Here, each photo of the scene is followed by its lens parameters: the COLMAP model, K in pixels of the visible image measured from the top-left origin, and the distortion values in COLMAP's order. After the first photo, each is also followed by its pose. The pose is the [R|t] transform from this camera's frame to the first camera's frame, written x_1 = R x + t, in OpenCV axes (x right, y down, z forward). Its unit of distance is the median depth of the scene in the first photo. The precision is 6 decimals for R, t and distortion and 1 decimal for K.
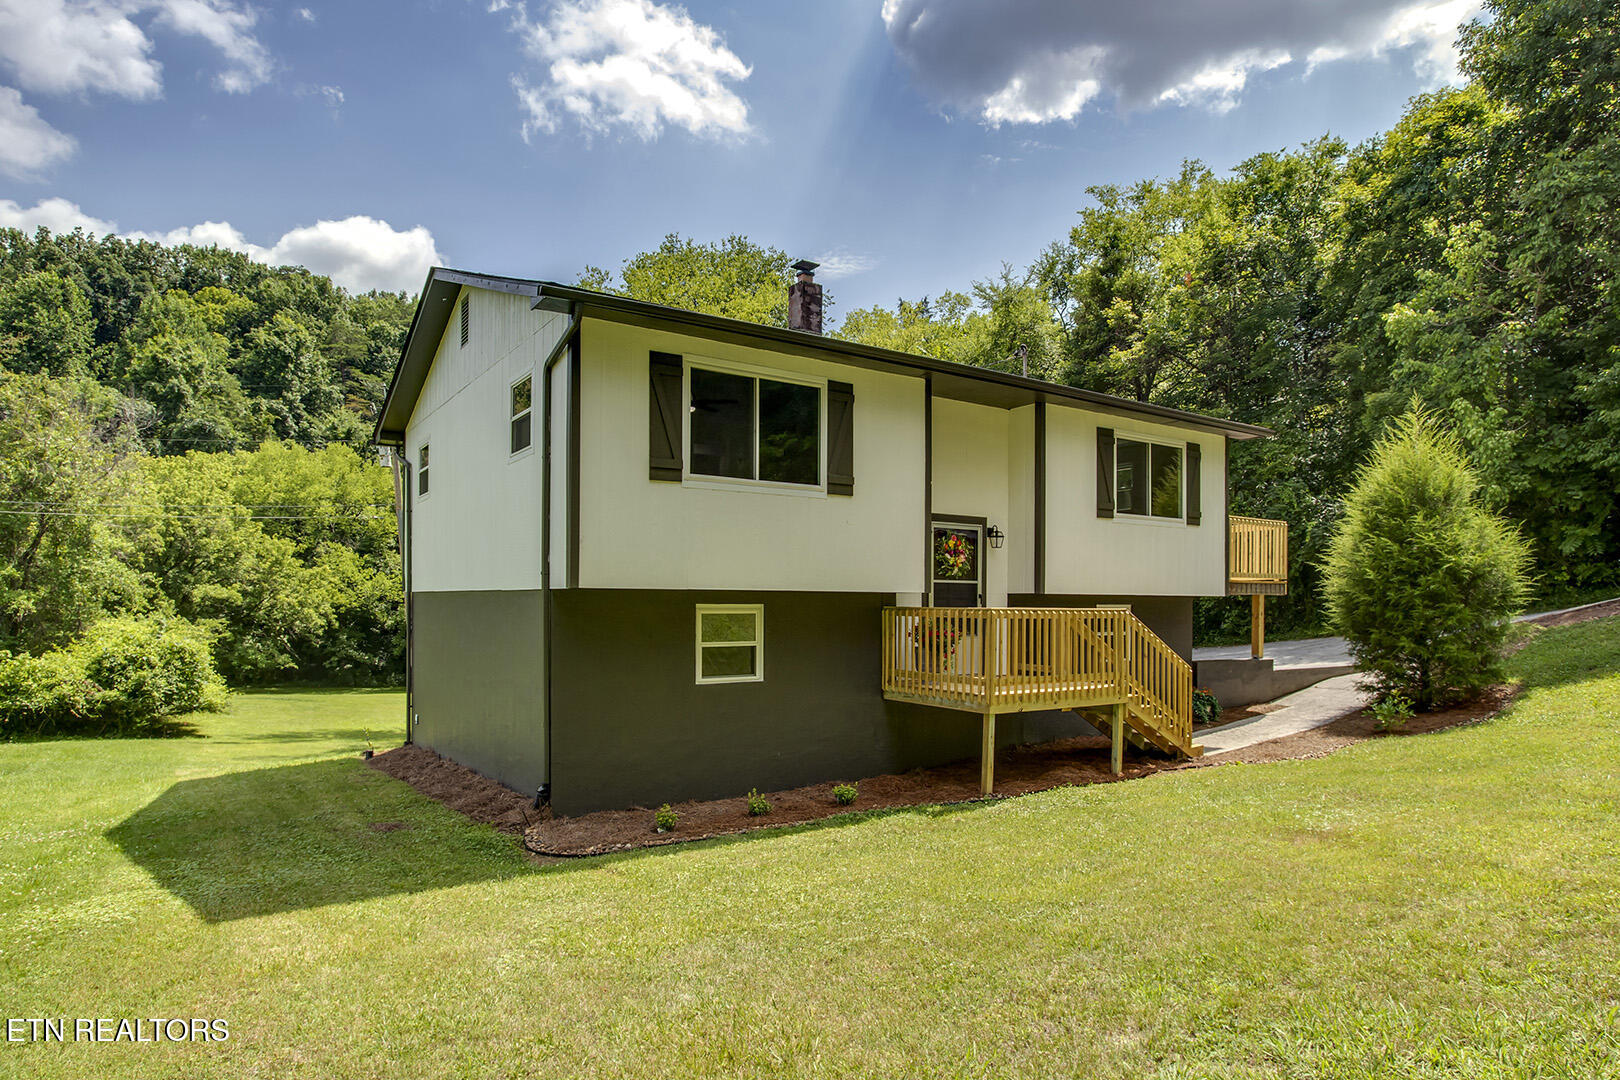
lens RADIAL K [[919.1, 0, 813.9], [0, 919.1, 611.5], [0, 0, 1]] dist [-0.015055, 0.000253]
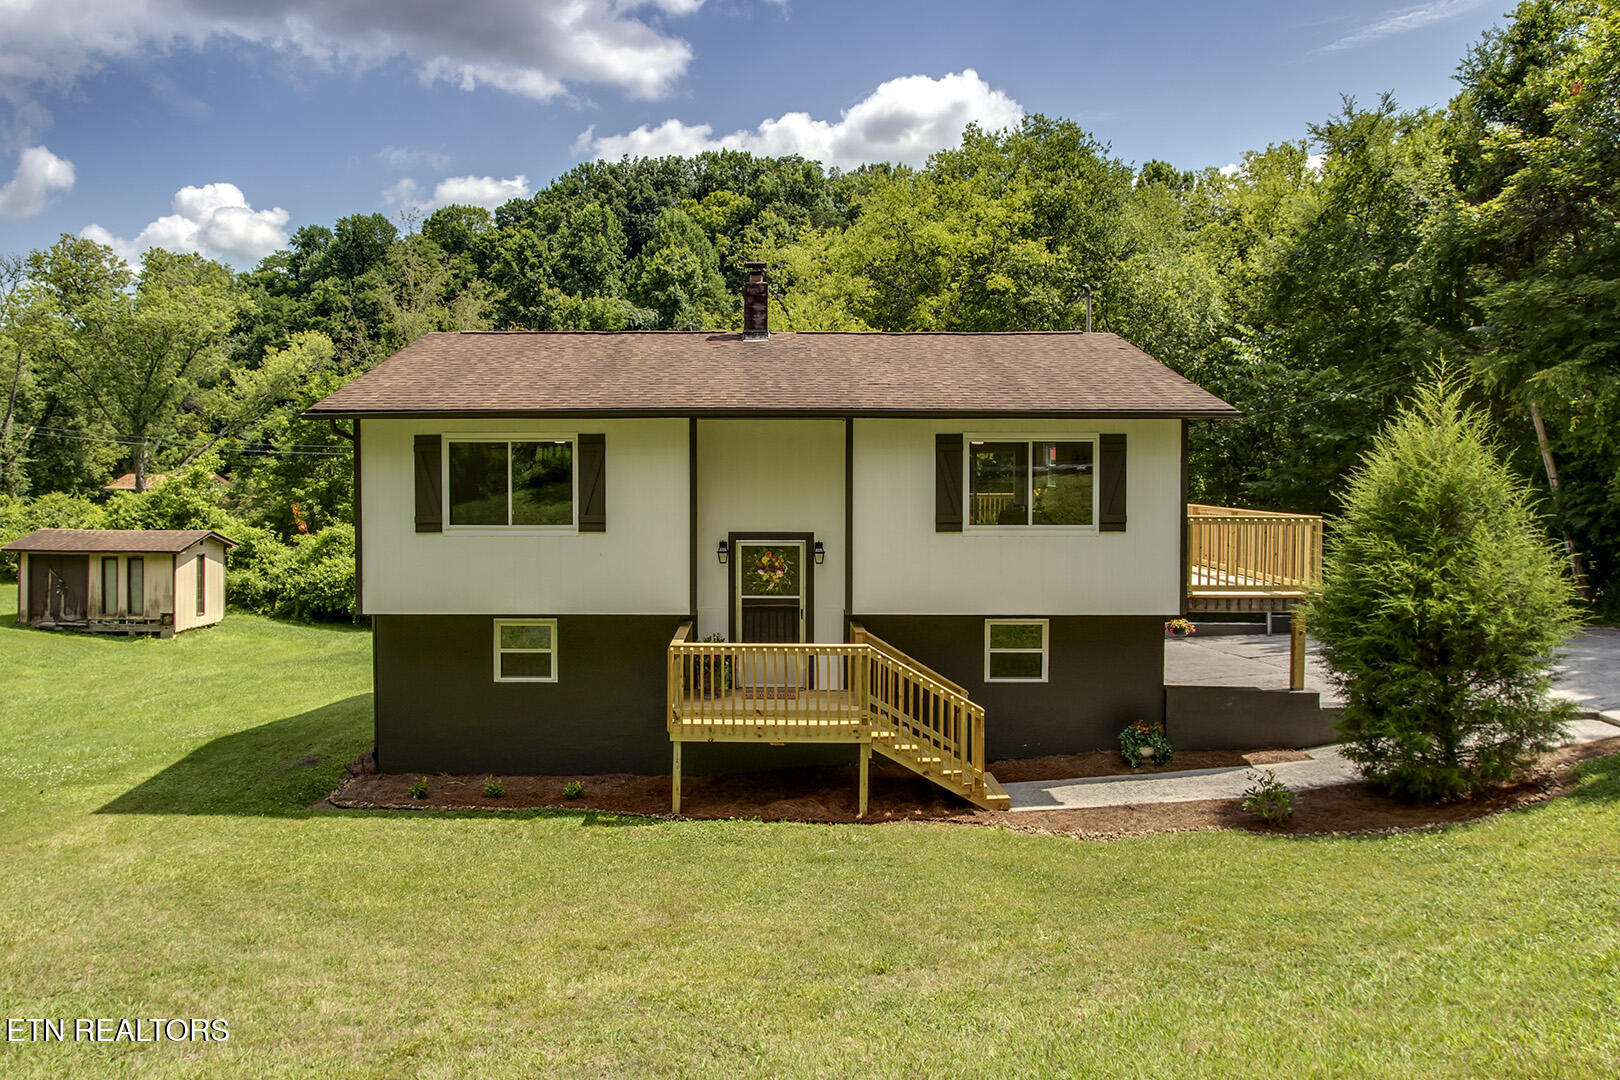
lens RADIAL K [[1046.9, 0, 762.9], [0, 1046.9, 490.3], [0, 0, 1]] dist [-0.003514, 0.000090]
pose [[0.823391, 0.011445, -0.567360, 0.155773], [-0.003562, 0.999881, 0.015001, -0.032528], [0.567464, -0.010331, 0.823334, 0.005482]]
